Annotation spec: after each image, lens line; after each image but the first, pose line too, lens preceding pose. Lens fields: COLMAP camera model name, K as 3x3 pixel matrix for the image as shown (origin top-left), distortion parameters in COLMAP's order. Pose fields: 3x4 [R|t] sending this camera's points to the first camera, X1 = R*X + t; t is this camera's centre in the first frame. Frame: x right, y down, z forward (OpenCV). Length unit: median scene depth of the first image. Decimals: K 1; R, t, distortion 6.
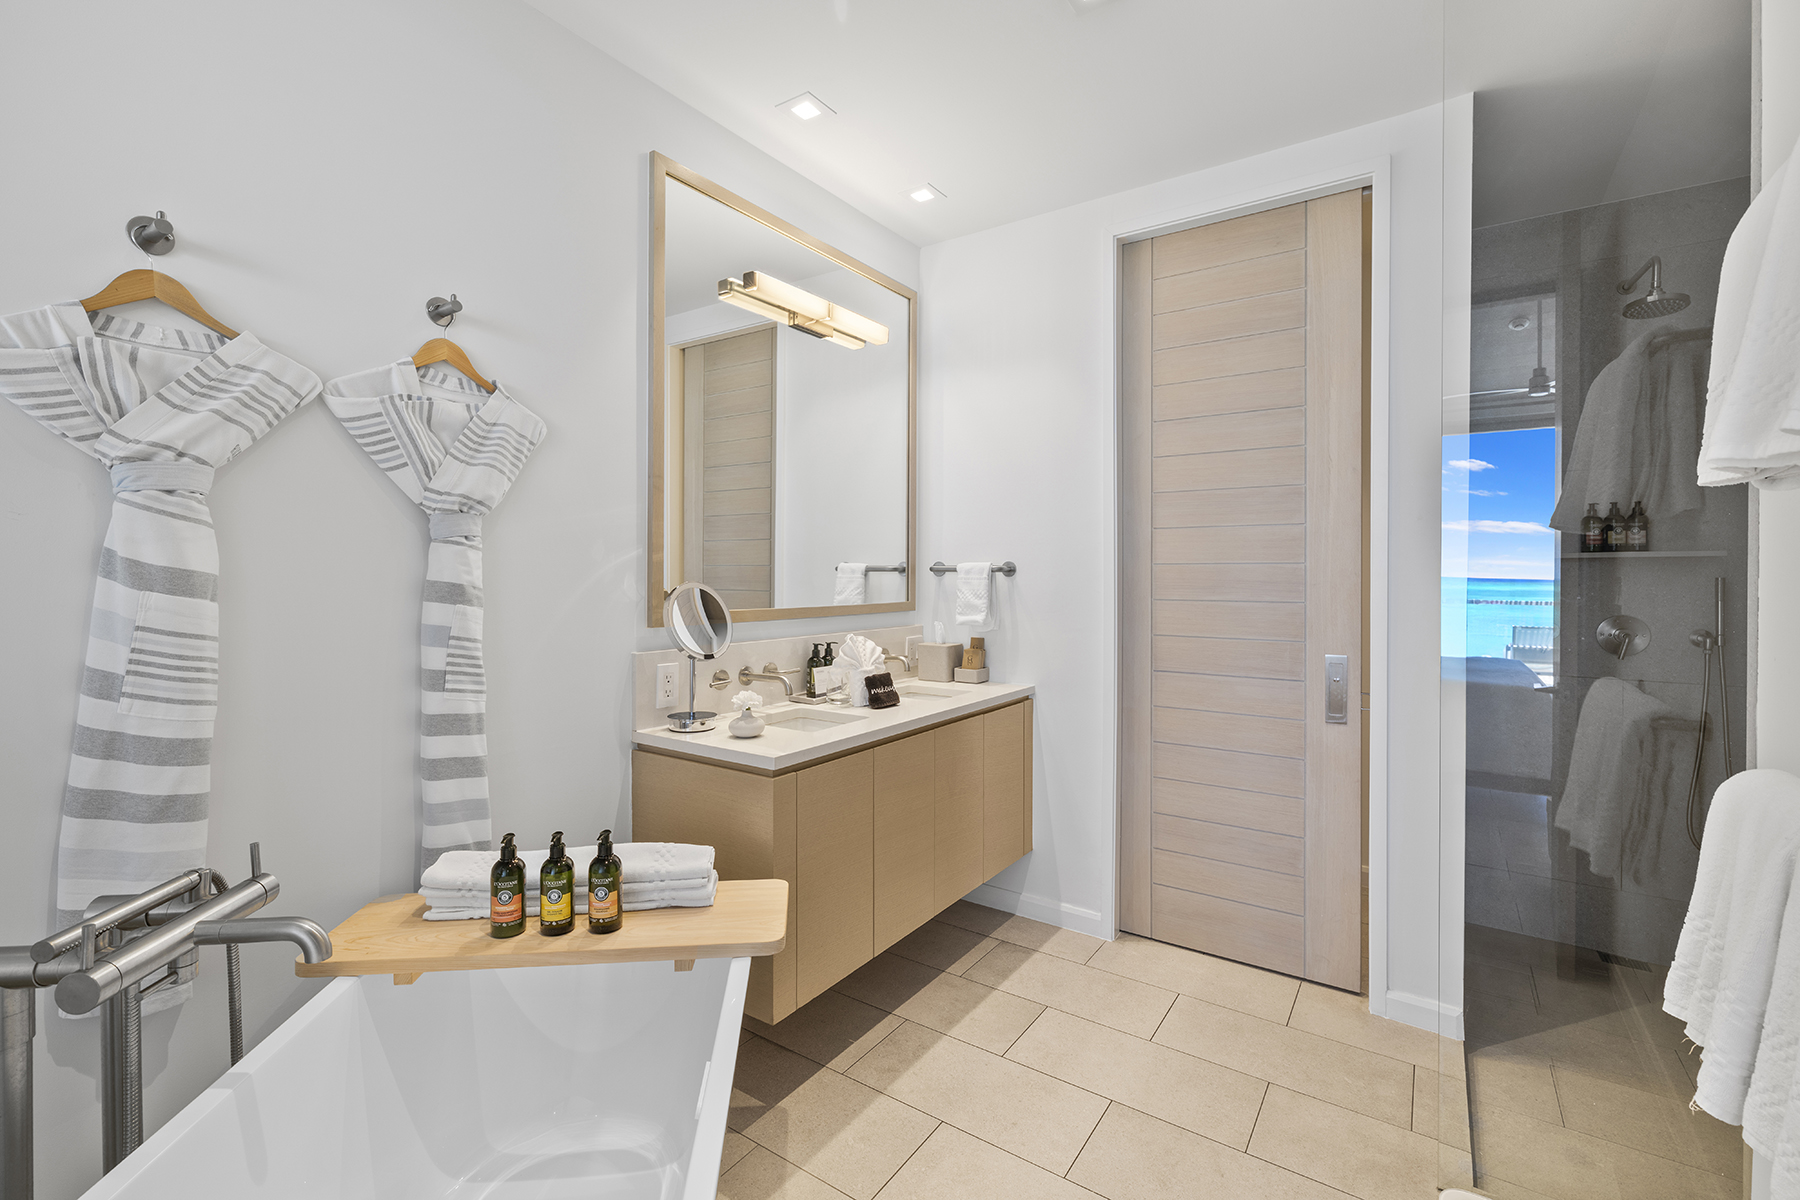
lens RADIAL K [[777.1, 0, 888.4], [0, 777.1, 589.0], [0, 0, 1]] dist [-0.000691, -0.000053]
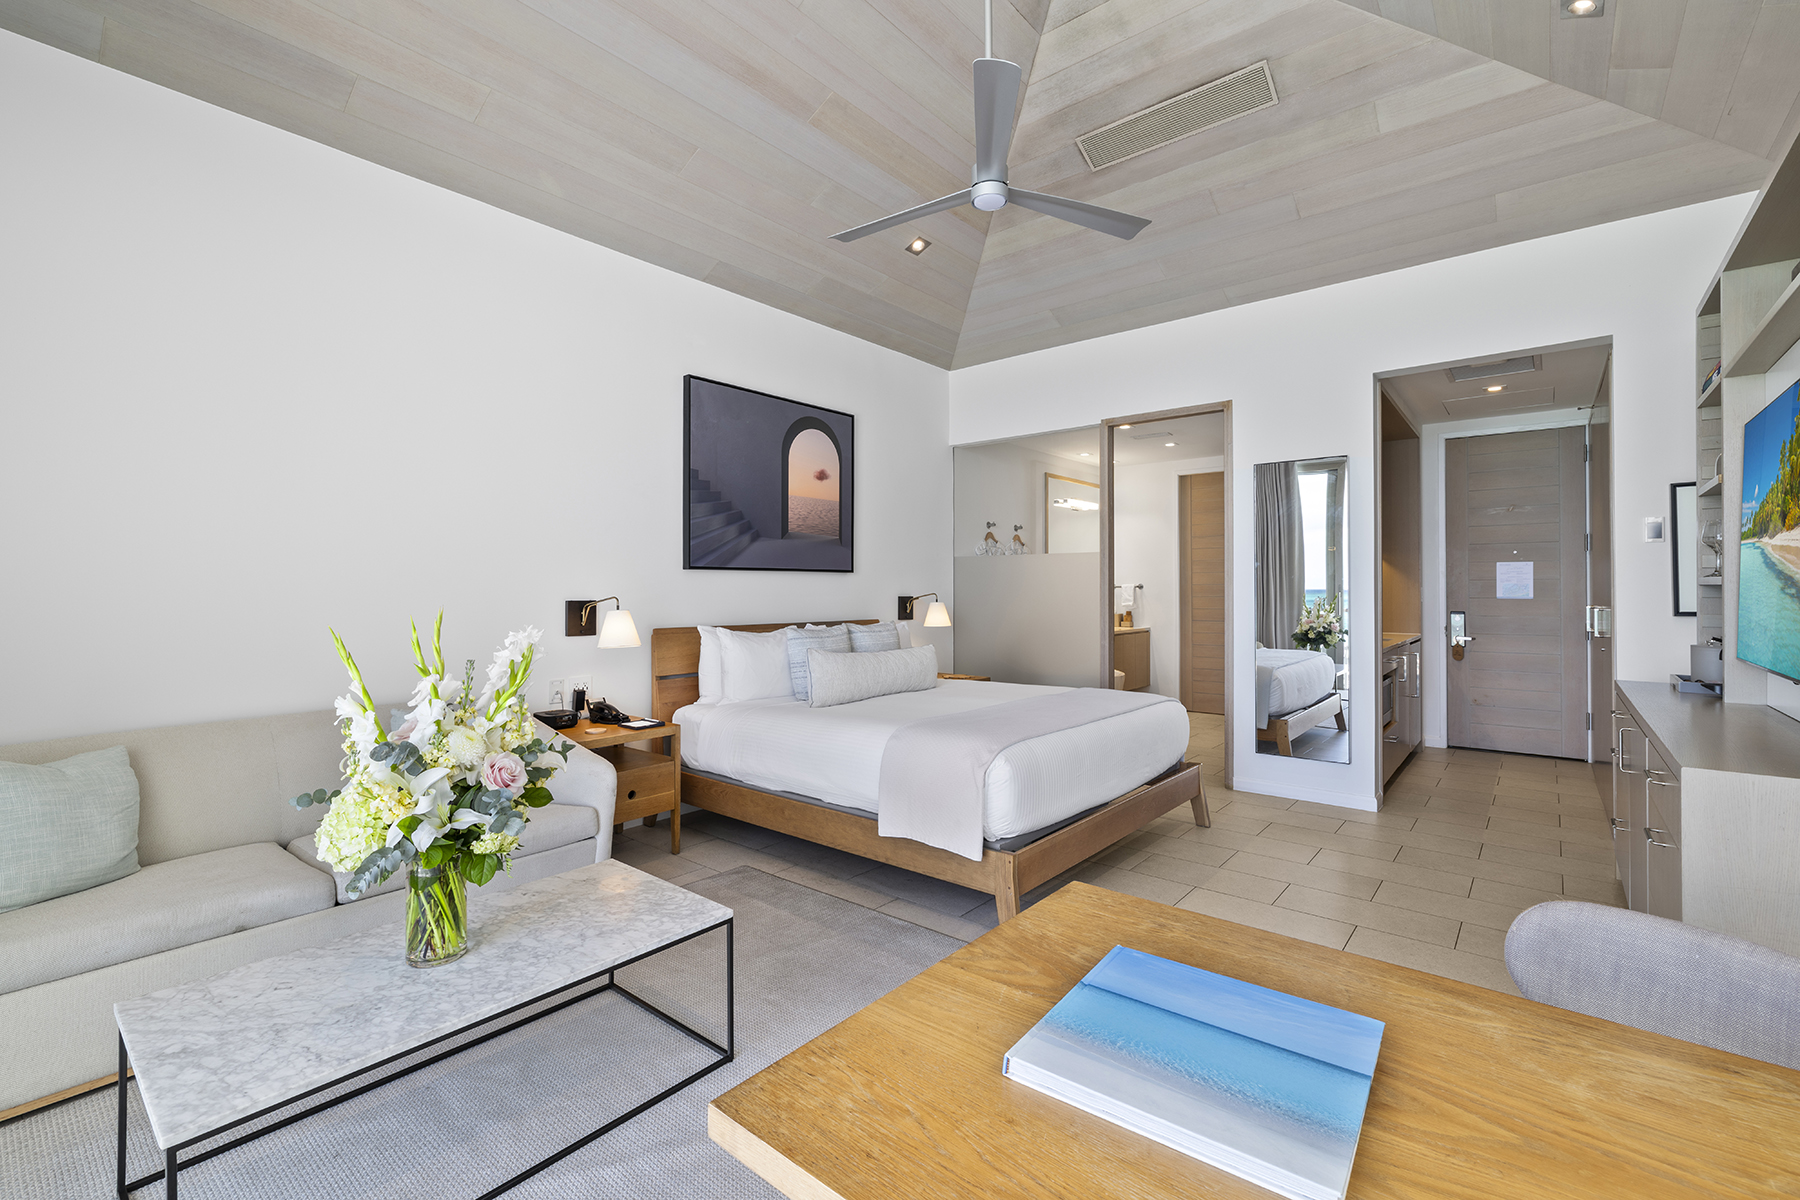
lens RADIAL K [[777.1, 0, 888.4], [0, 777.1, 589.0], [0, 0, 1]] dist [-0.000691, -0.000053]
pose [[0.997080, -0.003555, -0.076288, -0.579217], [0.002482, 0.999897, -0.014153, 0.022304], [0.076330, 0.013922, 0.996985, -2.012394]]
